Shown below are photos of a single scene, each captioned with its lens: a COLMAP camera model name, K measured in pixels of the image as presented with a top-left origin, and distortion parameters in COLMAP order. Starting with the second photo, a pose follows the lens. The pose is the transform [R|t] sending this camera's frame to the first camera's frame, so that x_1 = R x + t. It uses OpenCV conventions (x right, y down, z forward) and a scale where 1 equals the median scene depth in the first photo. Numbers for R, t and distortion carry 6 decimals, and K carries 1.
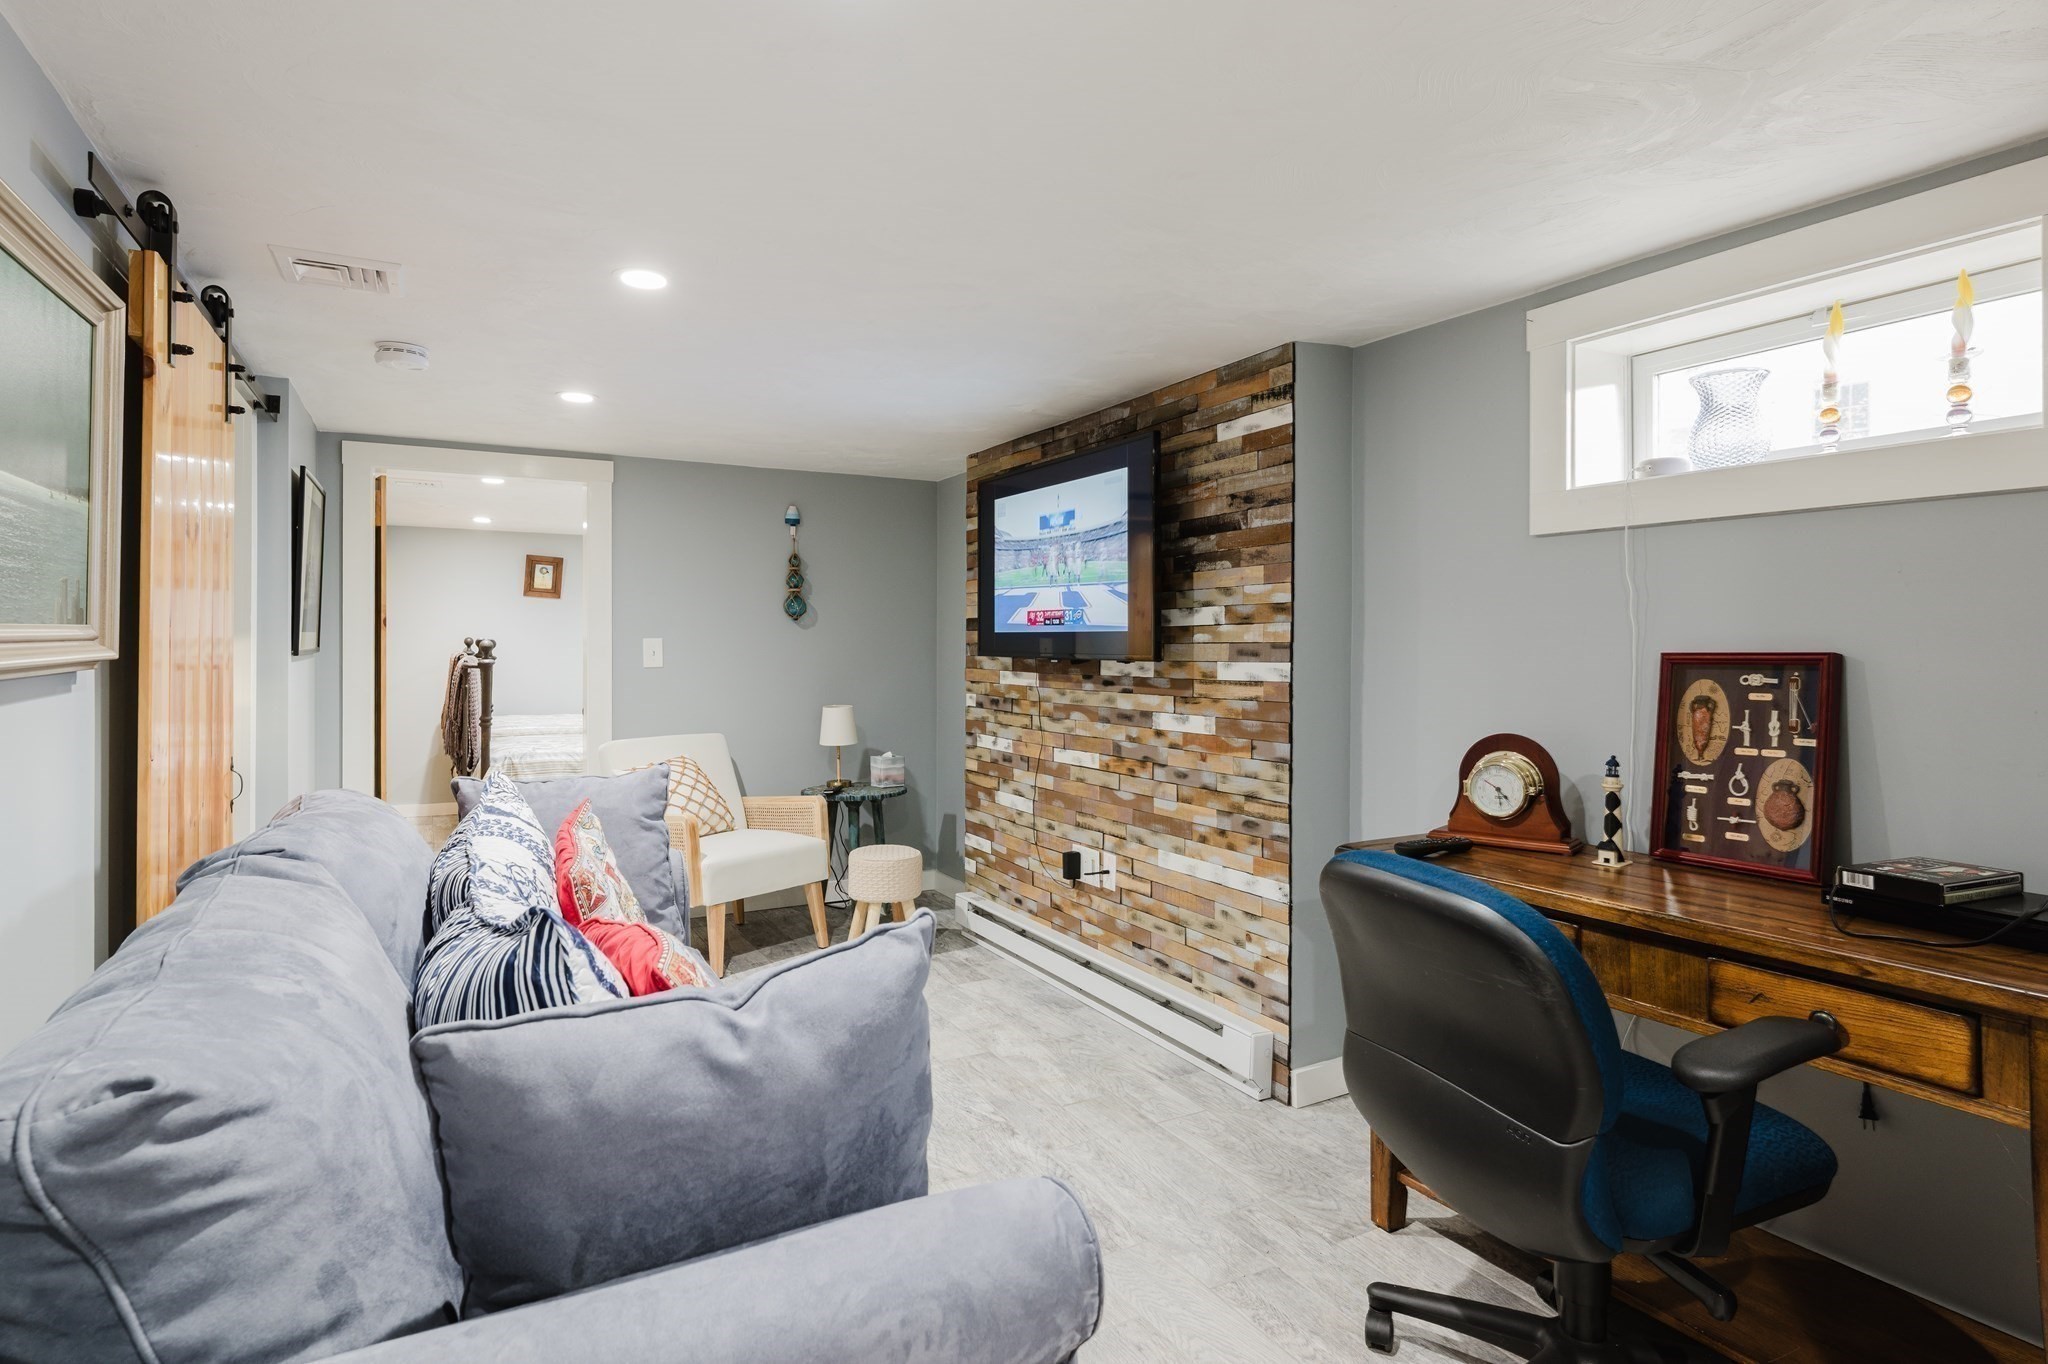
lens RADIAL K [[1092.1, 0, 1026.6], [0, 1092.1, 643.3], [0, 0, 1]] dist [-0.000011, 0.000653]
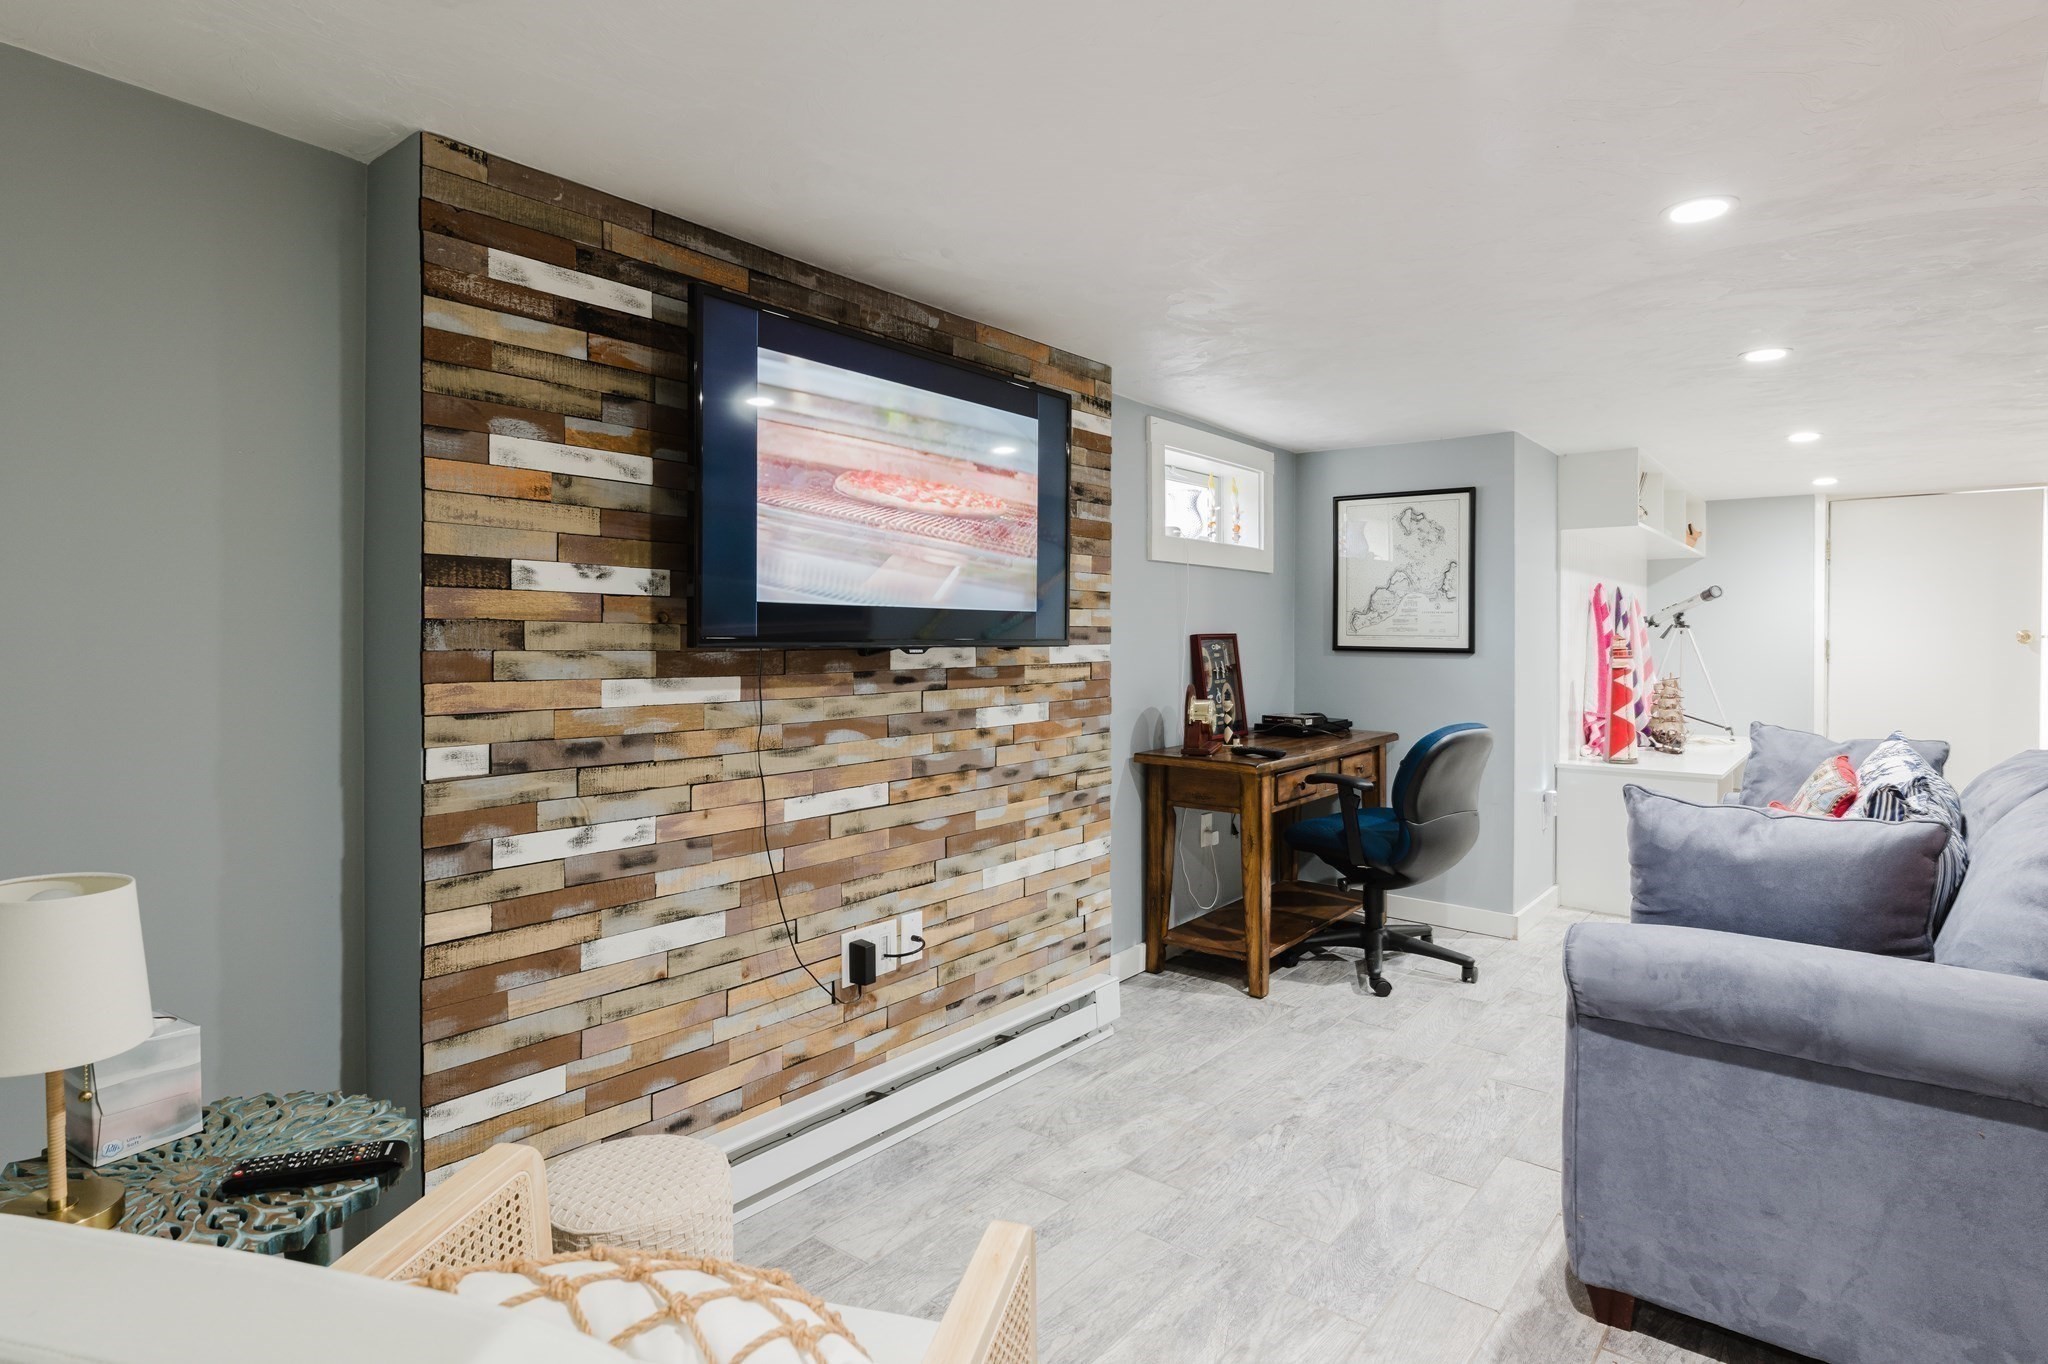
lens RADIAL K [[1092.1, 0, 1026.6], [0, 1092.1, 643.3], [0, 0, 1]] dist [-0.000011, 0.000653]
pose [[-0.390005, -0.009542, 0.920763, -0.678932], [-0.004225, 0.999954, 0.008573, 0.006174], [-0.920803, -0.000547, -0.390027, 1.318556]]
